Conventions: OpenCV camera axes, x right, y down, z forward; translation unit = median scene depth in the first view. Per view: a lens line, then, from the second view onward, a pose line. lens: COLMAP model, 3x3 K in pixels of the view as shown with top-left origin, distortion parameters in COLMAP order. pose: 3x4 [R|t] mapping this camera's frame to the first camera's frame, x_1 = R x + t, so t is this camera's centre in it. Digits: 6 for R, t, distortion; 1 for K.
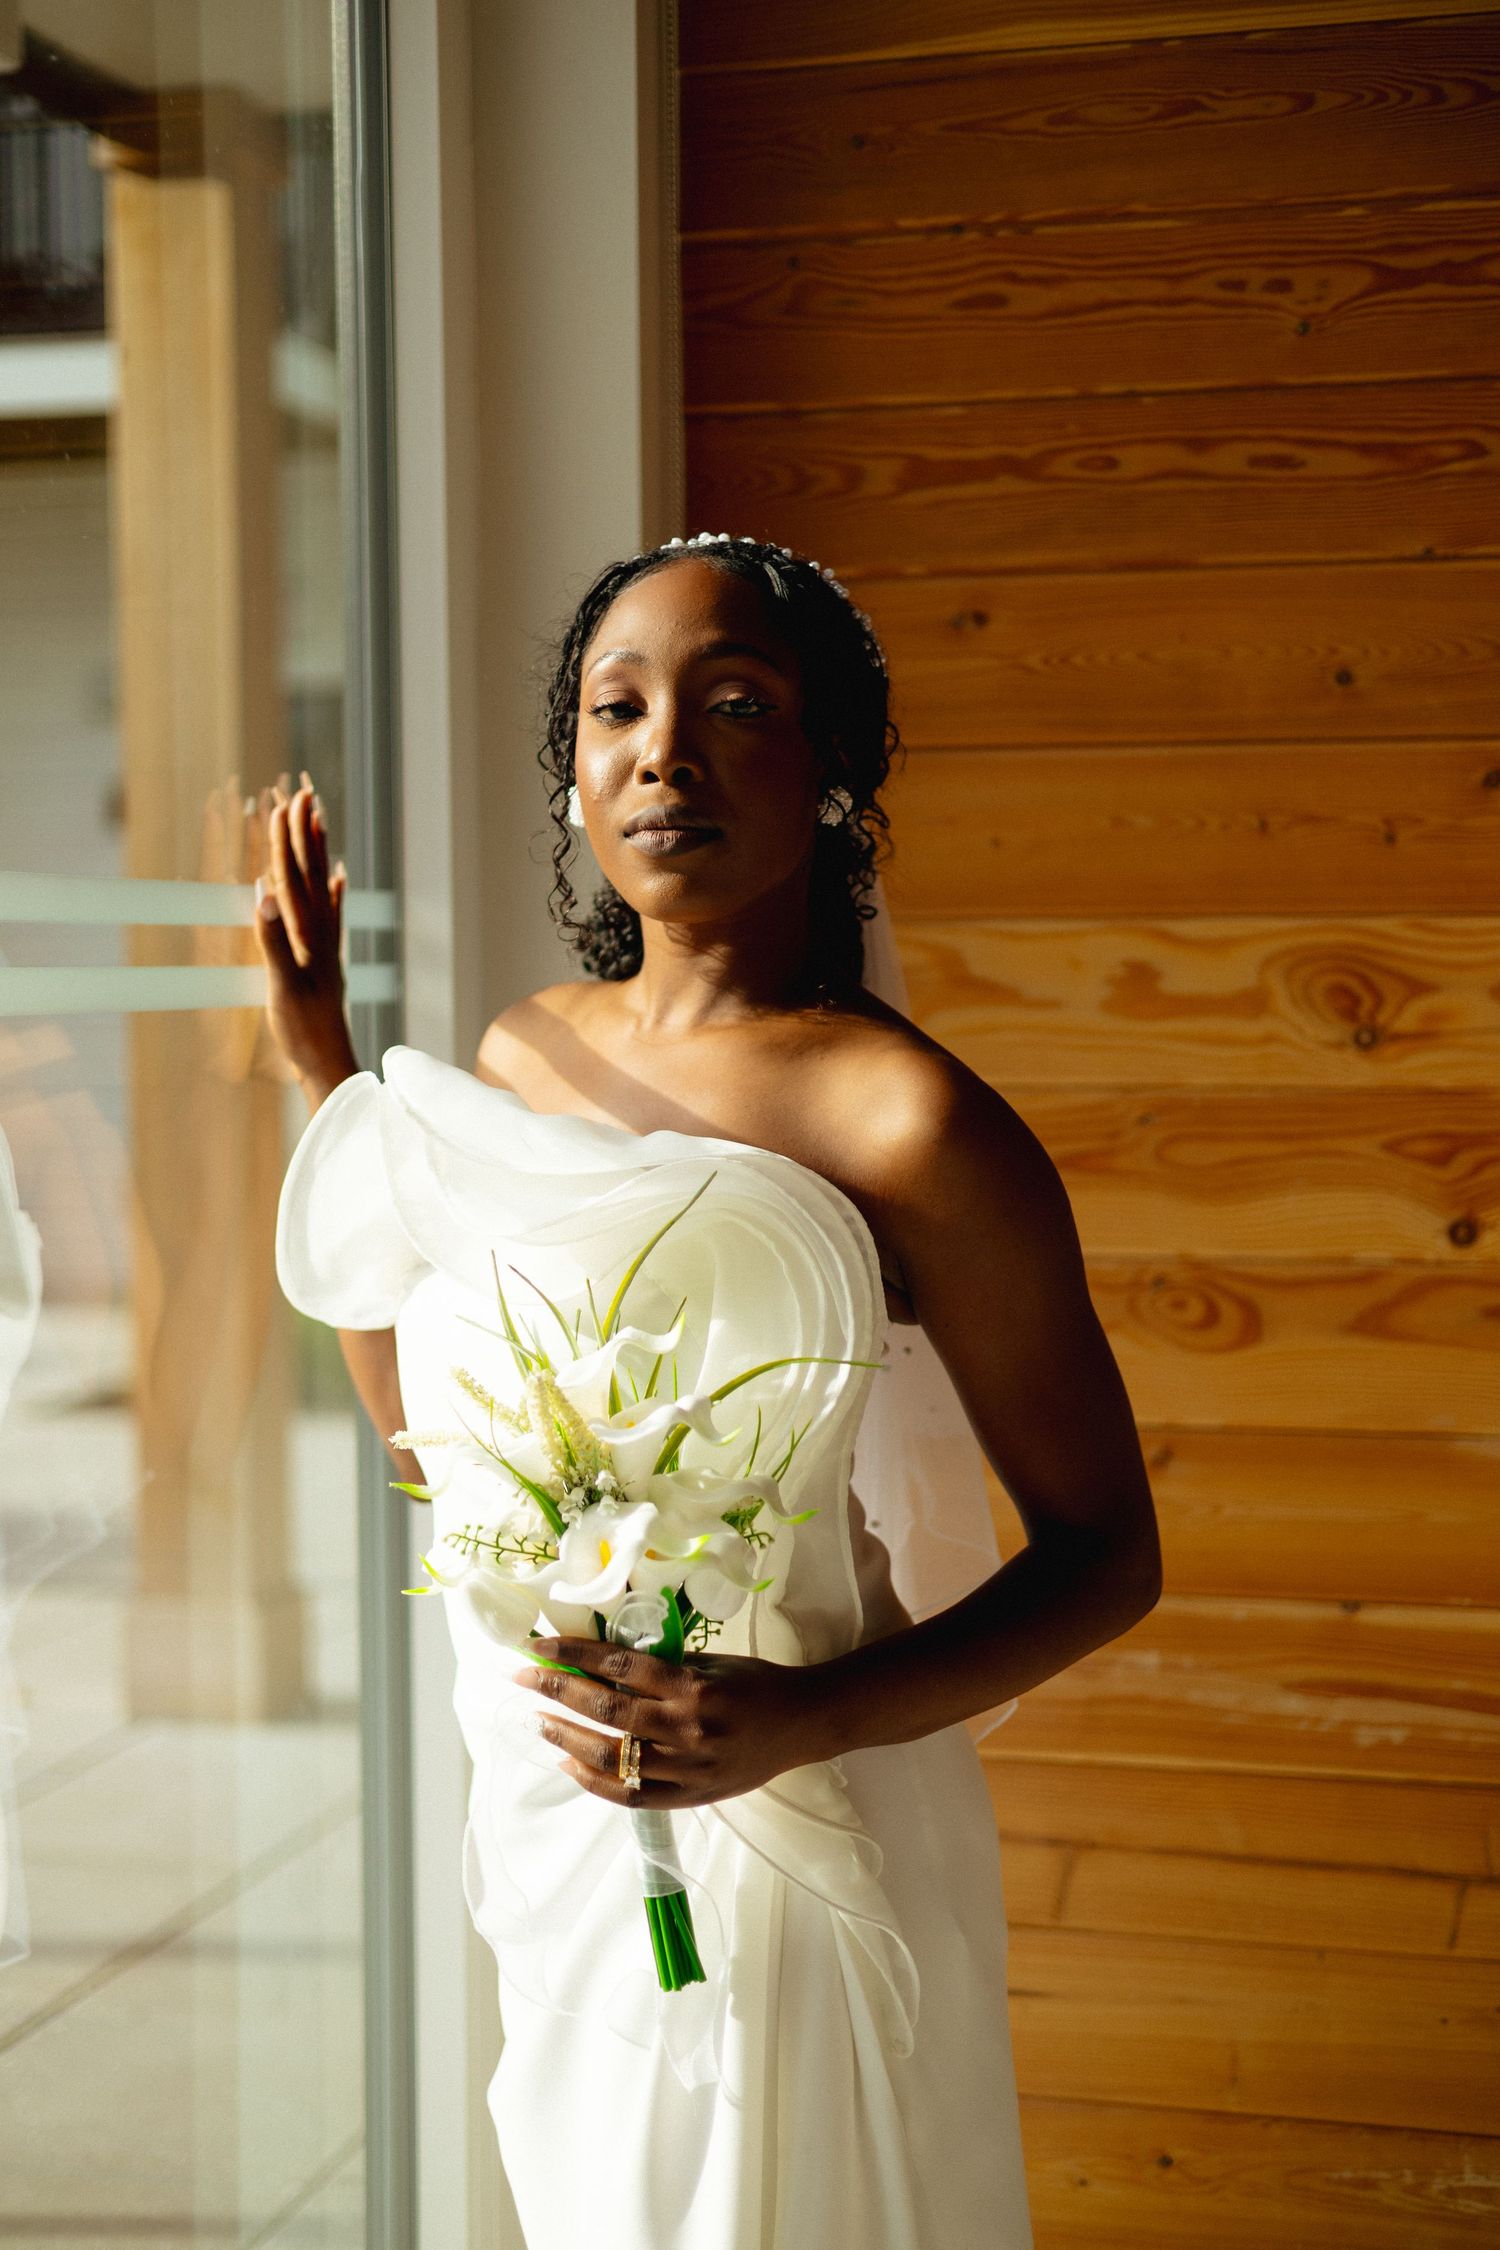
lens RADIAL K [[3064.7, 0, 759.9], [0, 3064.7, 1099.4], [0, 0, 1]] dist [0.012747, 0.000000]
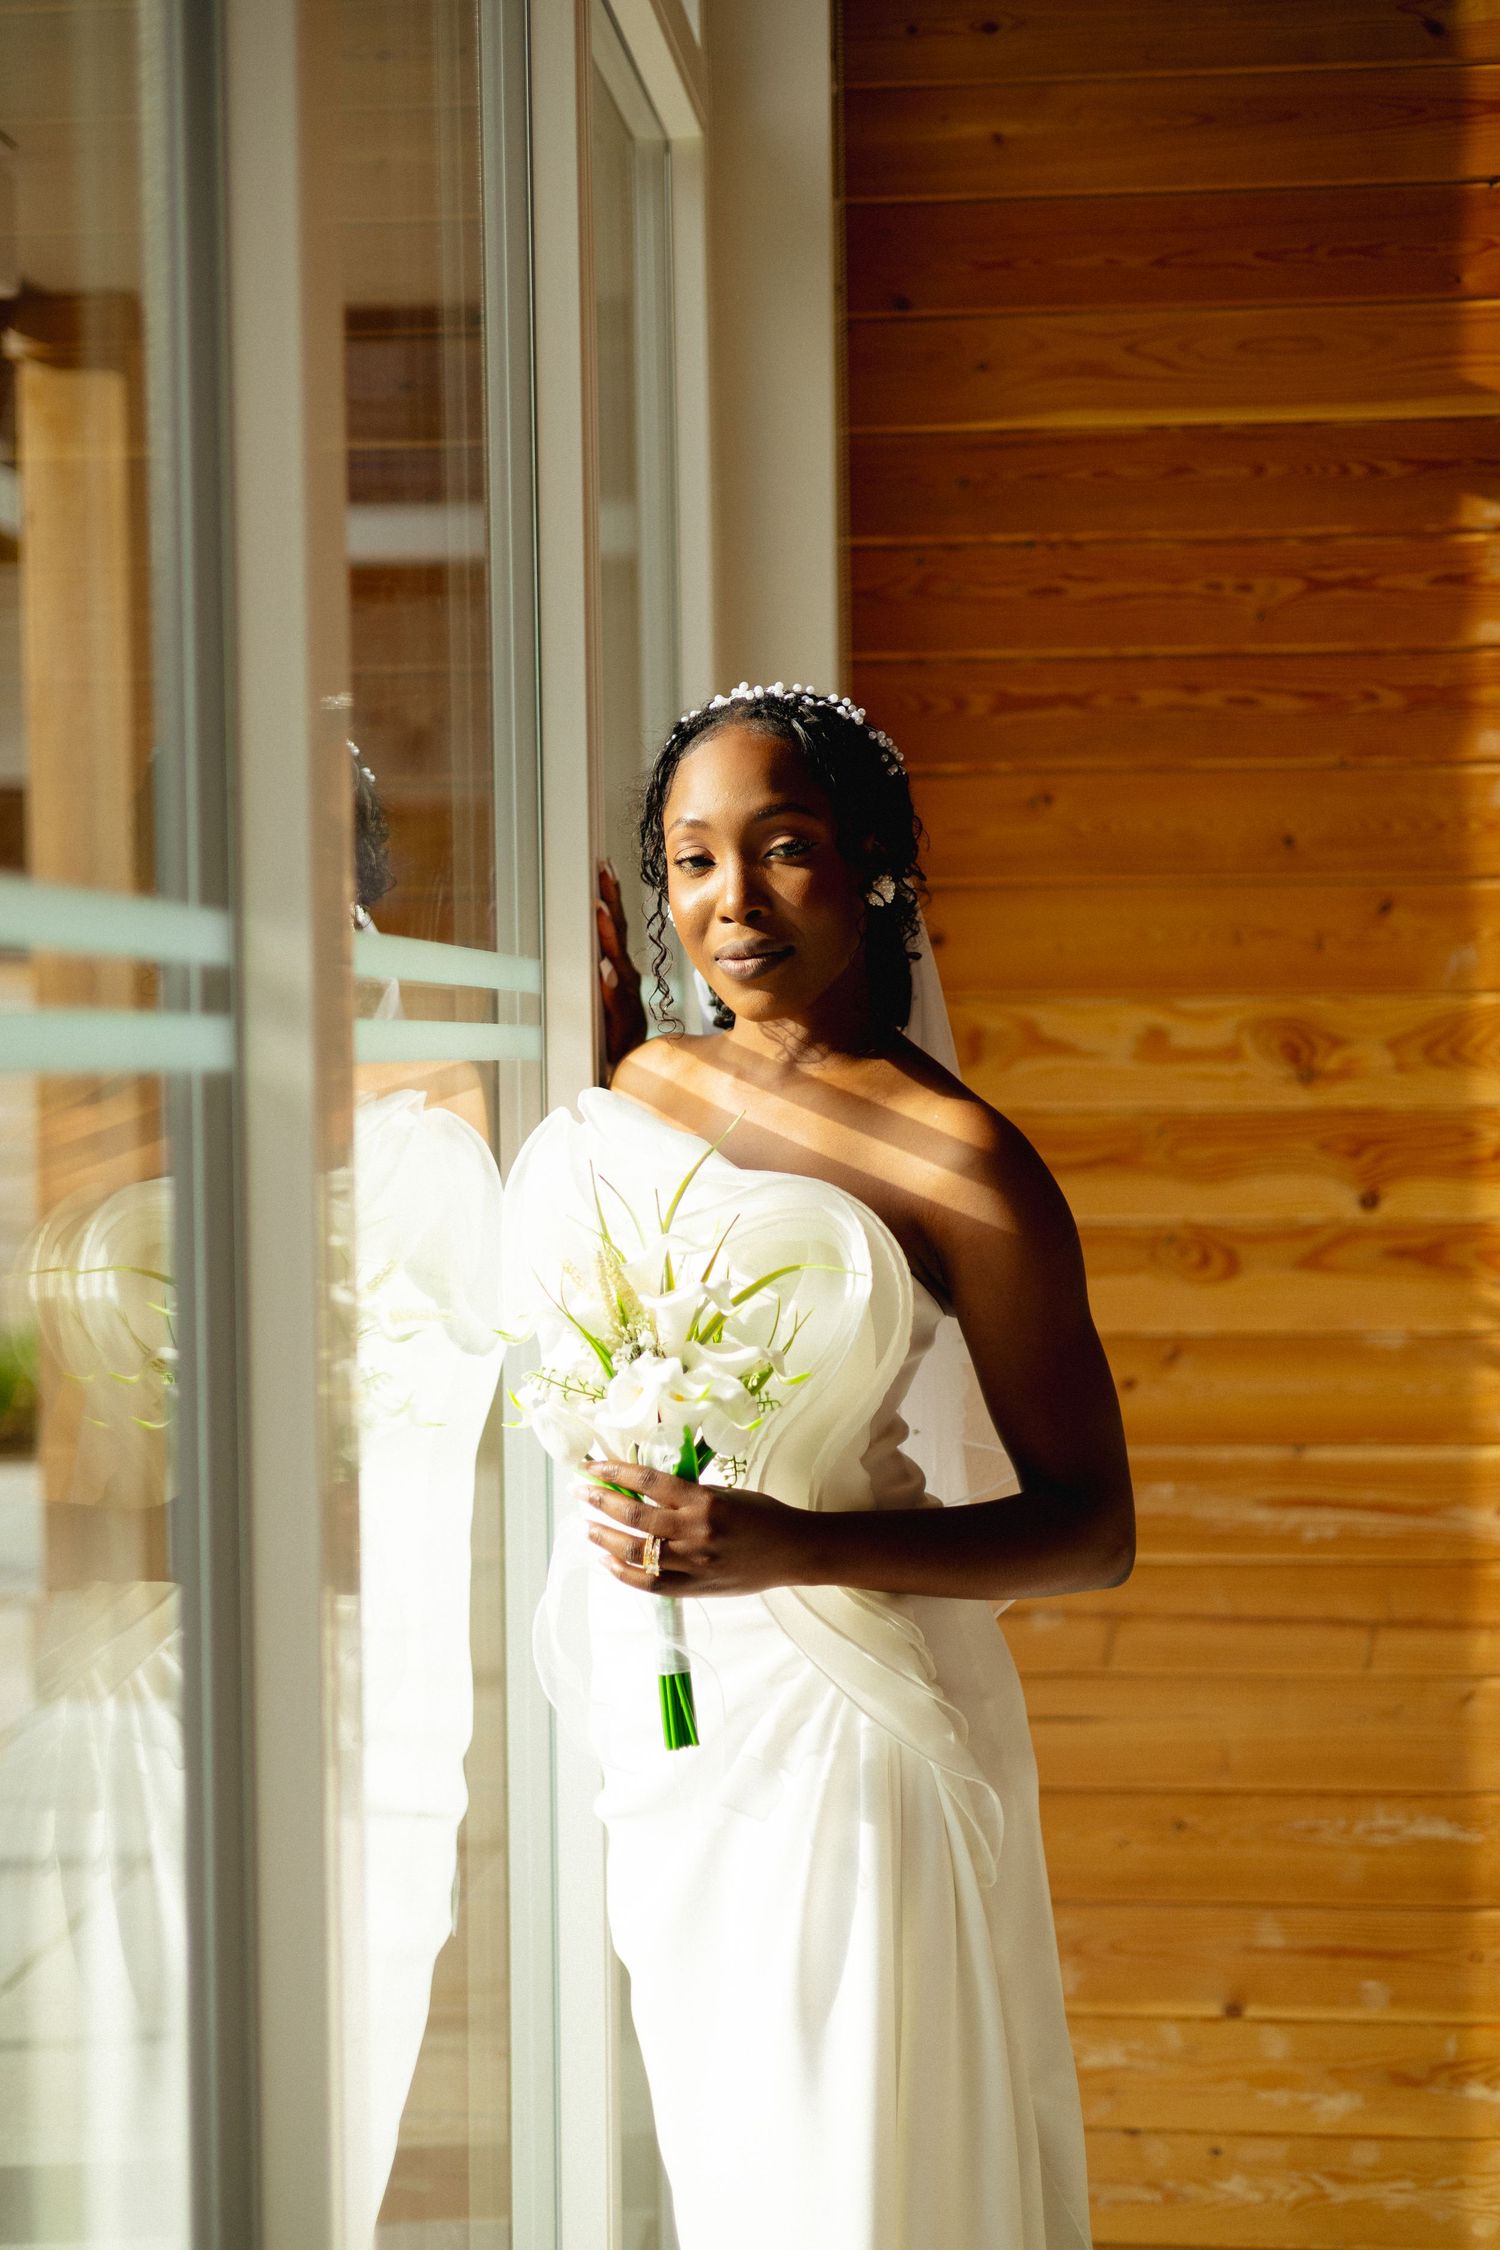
lens RADIAL K [[3064.7, 0, 760.1], [0, 3064.7, 1091.8], [0, 0, 1]] dist [0.012747, 0.000000]
pose [[0.987385, -0.007655, 0.158153, -0.311903], [0.011982, 0.999579, -0.026427, 0.025148], [-0.157884, 0.027988, 0.987061, -0.467727]]
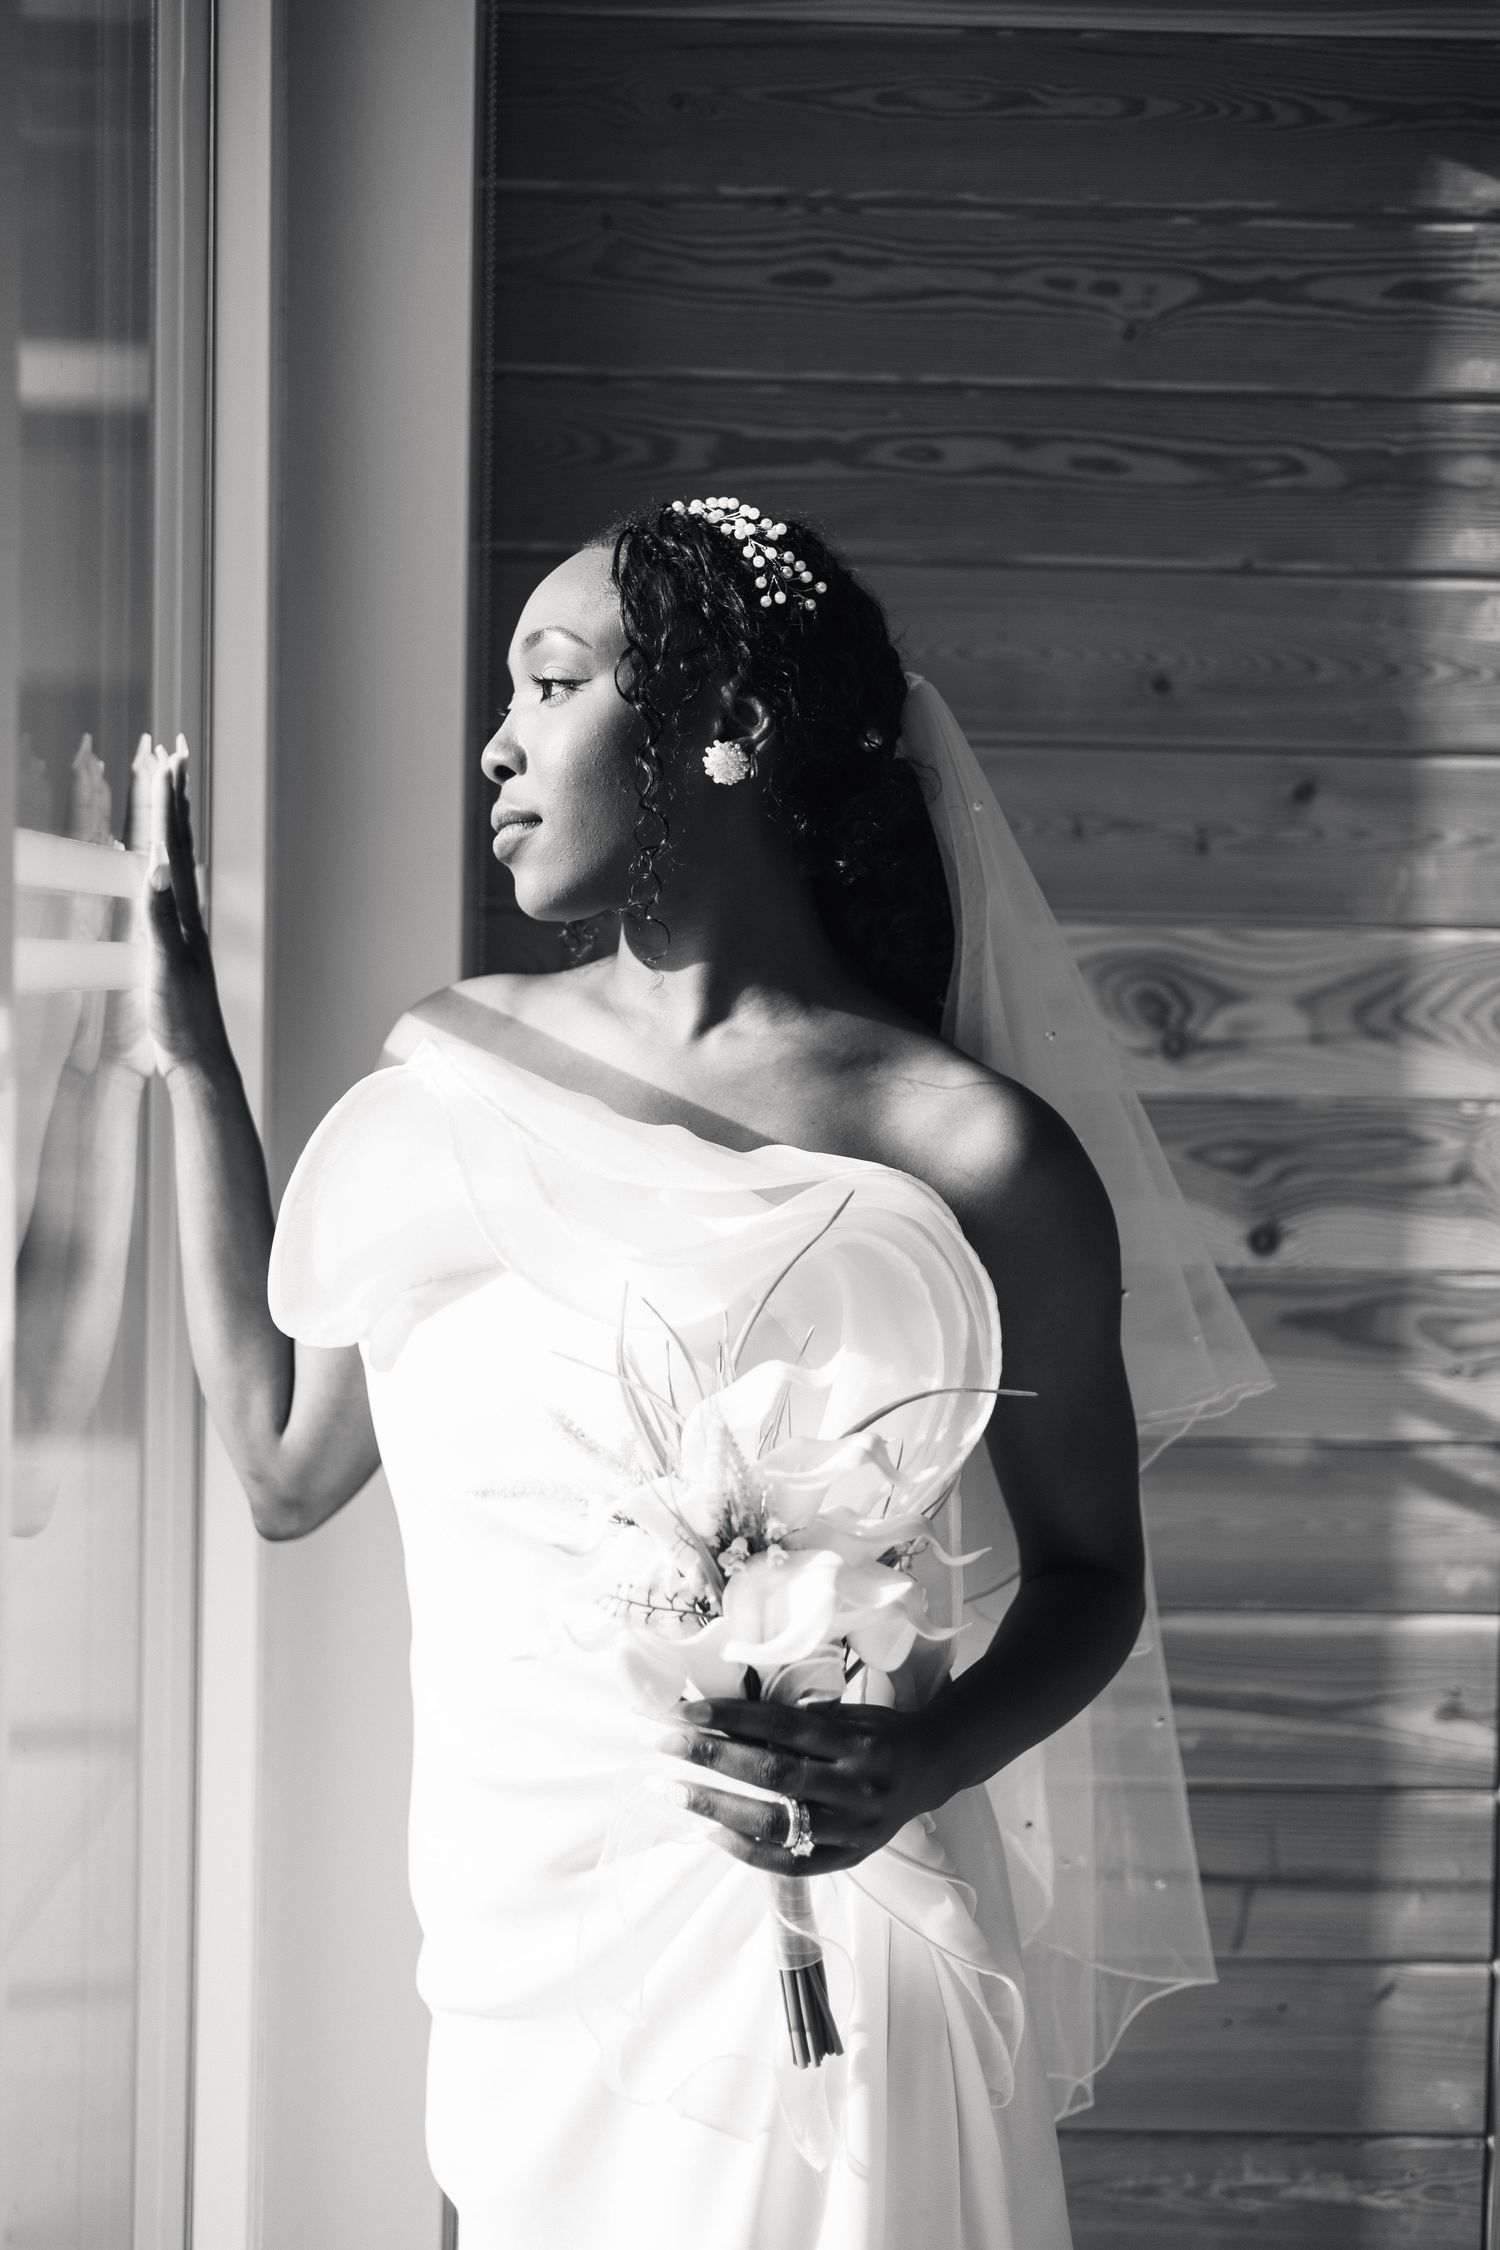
lens RADIAL K [[3064.7, 0, 764.0], [0, 3064.7, 1080.0], [0, 0, 1]] dist [0.012747, 0.000000]
pose [[0.962290, 0.014280, 0.271652, -0.201390], [-0.014009, 0.999898, -0.002937, -0.004055], [-0.271666, -0.000979, 0.962391, 0.072107]]
